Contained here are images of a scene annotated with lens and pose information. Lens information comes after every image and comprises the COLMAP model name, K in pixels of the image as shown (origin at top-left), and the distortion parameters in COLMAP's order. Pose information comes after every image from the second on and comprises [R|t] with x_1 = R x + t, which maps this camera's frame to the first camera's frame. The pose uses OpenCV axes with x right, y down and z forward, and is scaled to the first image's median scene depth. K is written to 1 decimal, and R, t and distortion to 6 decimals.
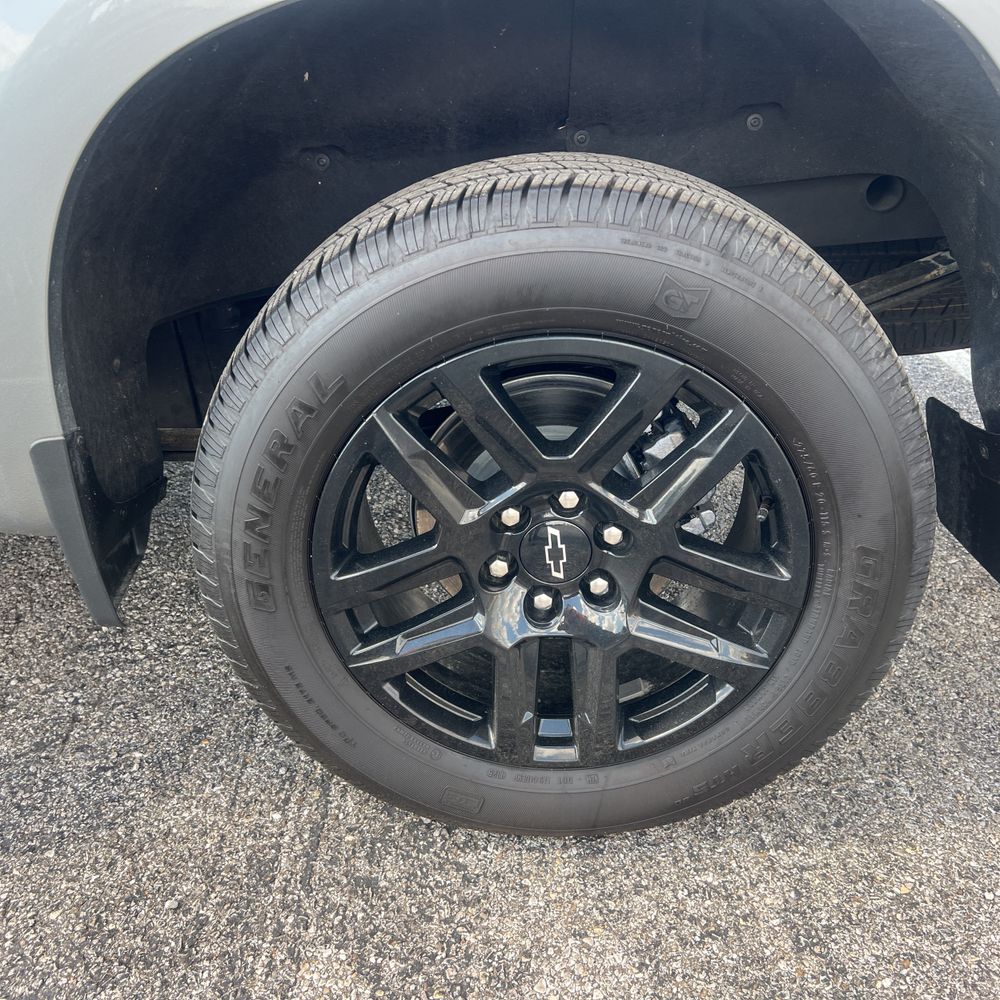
lens RADIAL K [[1016.7, 0, 500.0], [0, 1016.7, 500.0], [0, 0, 1]] dist [0.034743, -0.023936]
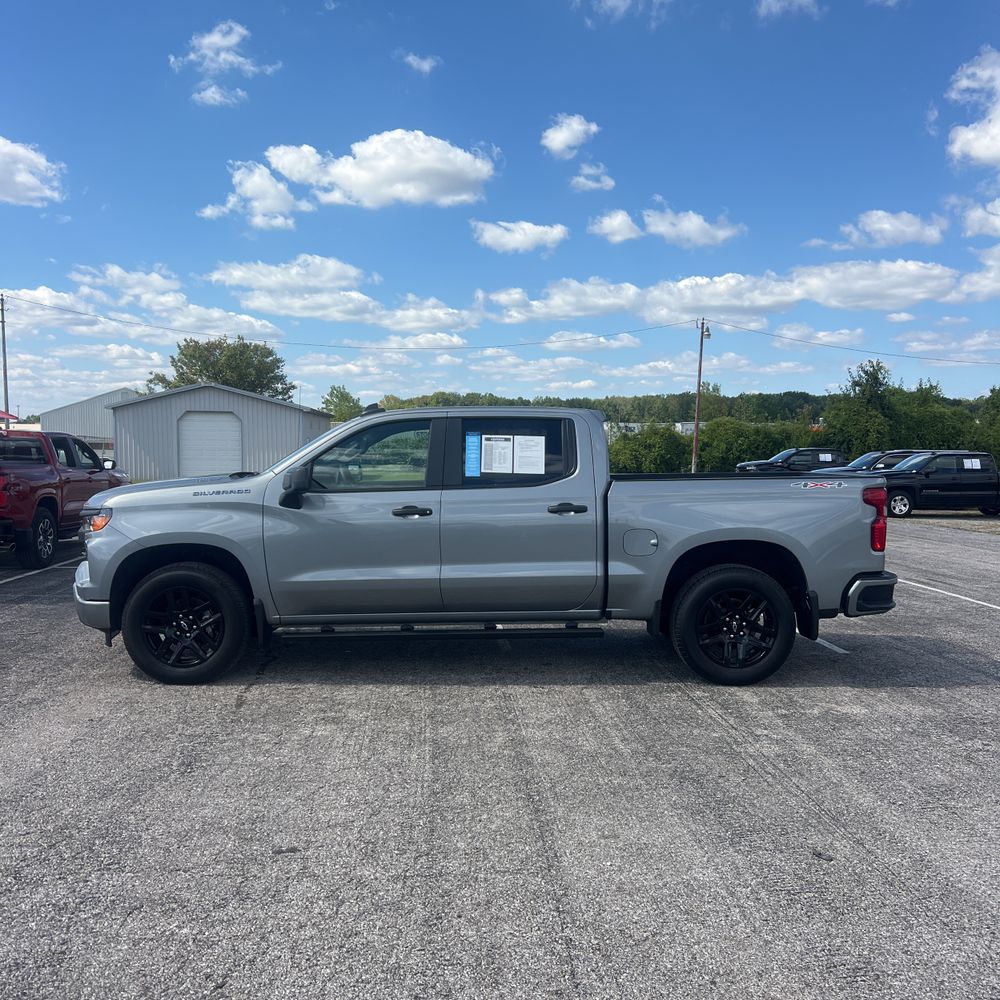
lens RADIAL K [[1055.3, 0, 494.9], [0, 1055.3, 524.5], [0, 0, 1]] dist [0.204421, -0.507612]
pose [[0.996225, 0.068082, 0.053863, -1.683668], [-0.043553, 0.928682, -0.368310, 1.815773], [-0.075097, 0.364574, 0.928141, -4.795242]]
